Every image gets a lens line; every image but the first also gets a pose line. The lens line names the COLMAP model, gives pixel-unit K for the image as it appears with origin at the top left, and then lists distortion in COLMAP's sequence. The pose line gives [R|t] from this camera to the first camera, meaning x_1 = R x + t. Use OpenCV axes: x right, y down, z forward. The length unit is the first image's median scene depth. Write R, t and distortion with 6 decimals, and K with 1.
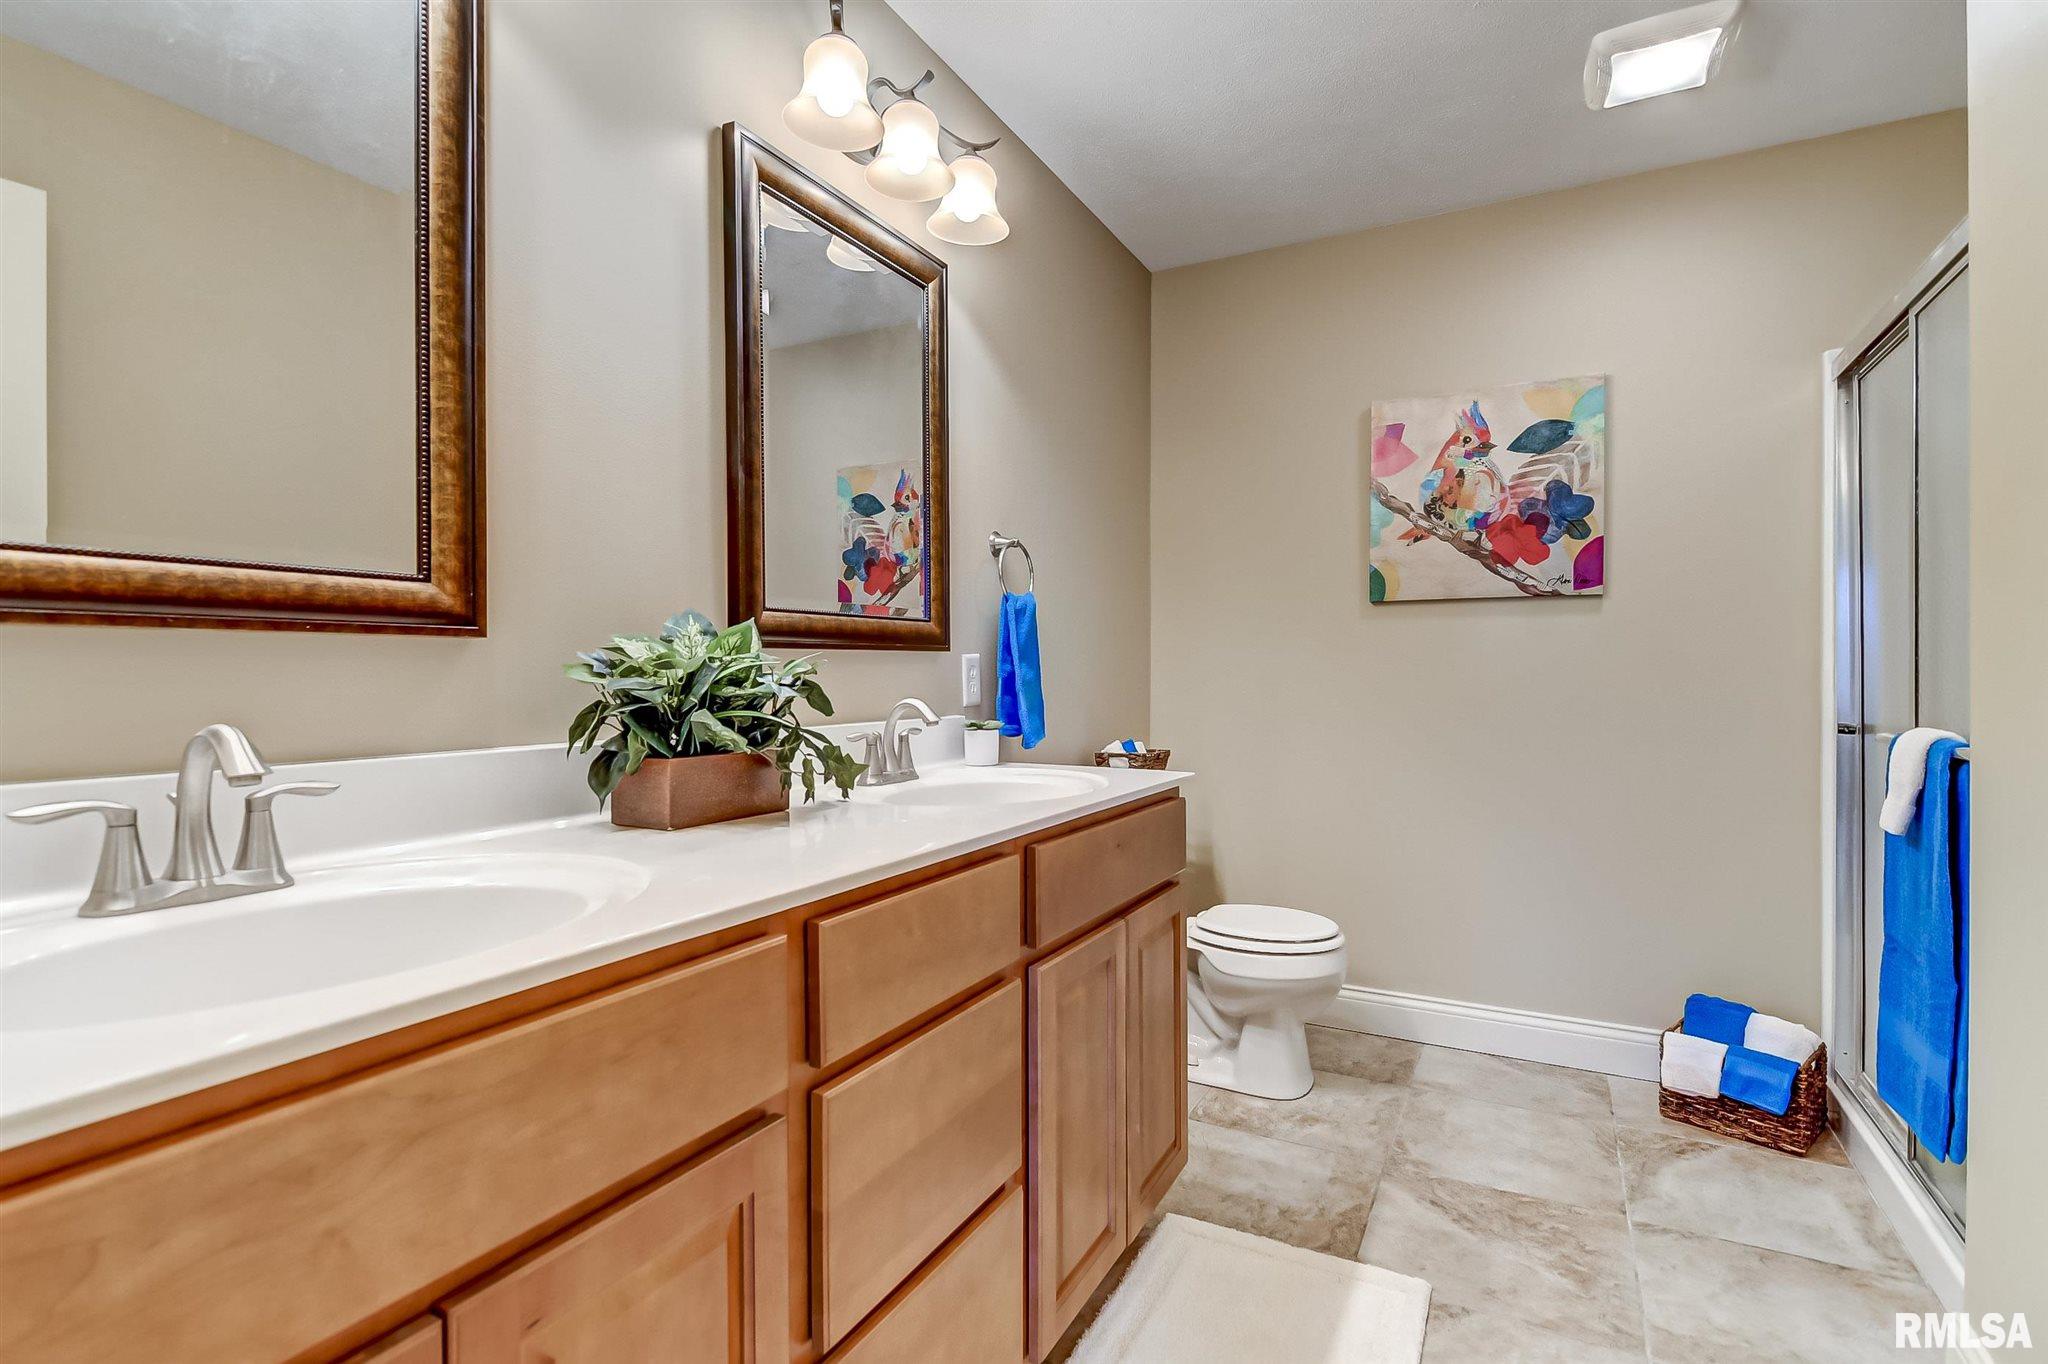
lens RADIAL K [[980.0, 0, 1023.1], [0, 980.0, 681.7], [0, 0, 1]] dist [0.012709, -0.010706]
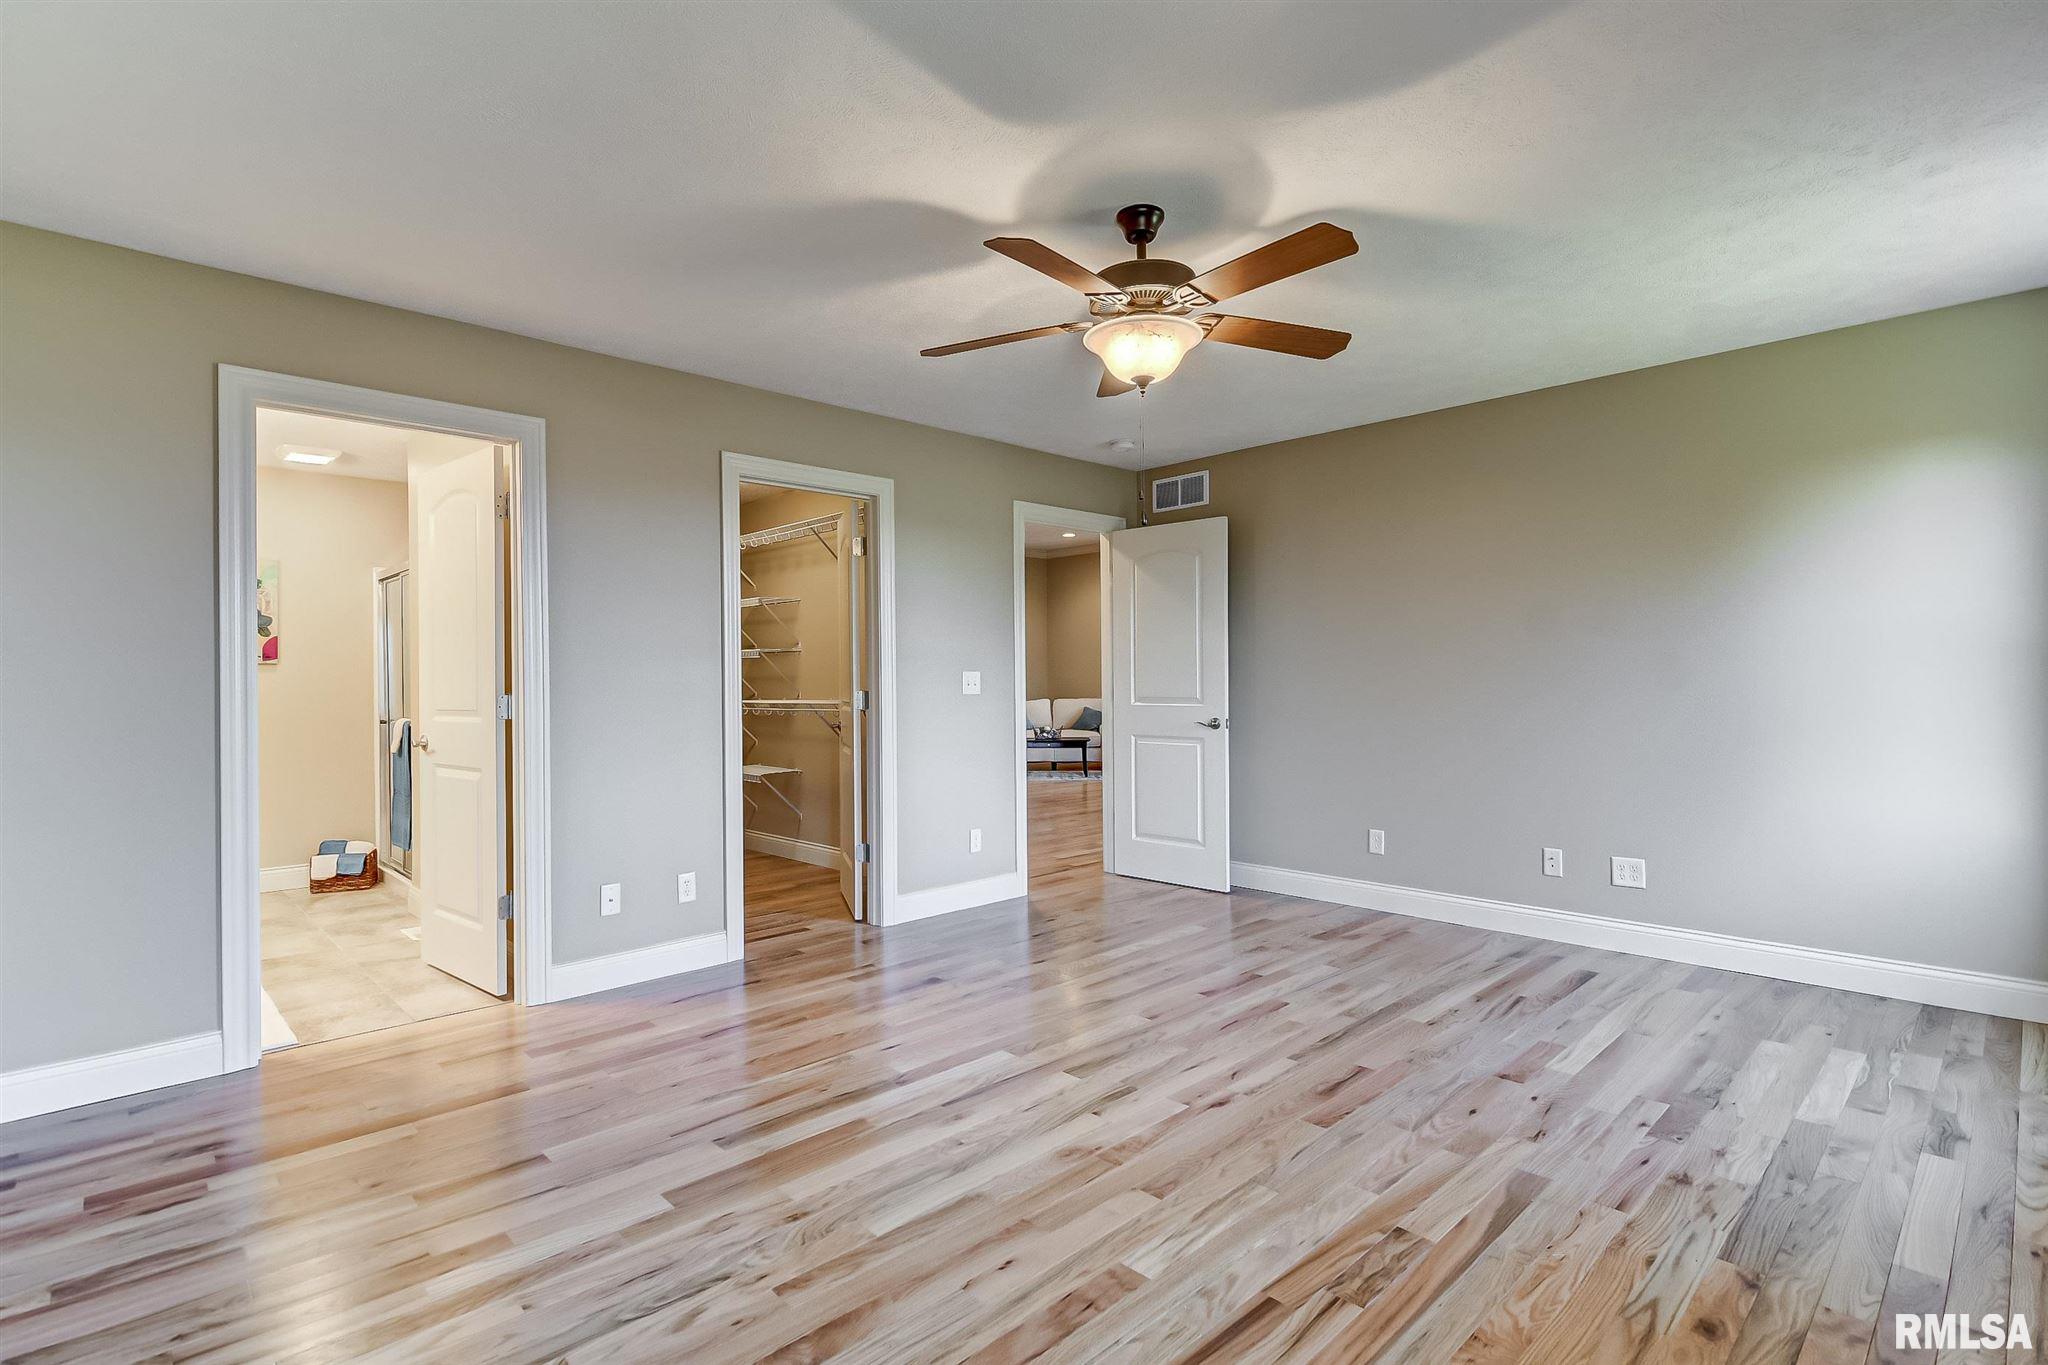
lens RADIAL K [[980.0, 0, 1033.7], [0, 980.0, 683.9], [0, 0, 1]] dist [0.012709, -0.010706]
pose [[0.300548, 0.001387, 0.953766, -1.065450], [0.011677, 0.999919, -0.005133, -0.017114], [-0.953695, 0.012680, 0.300507, -1.347074]]
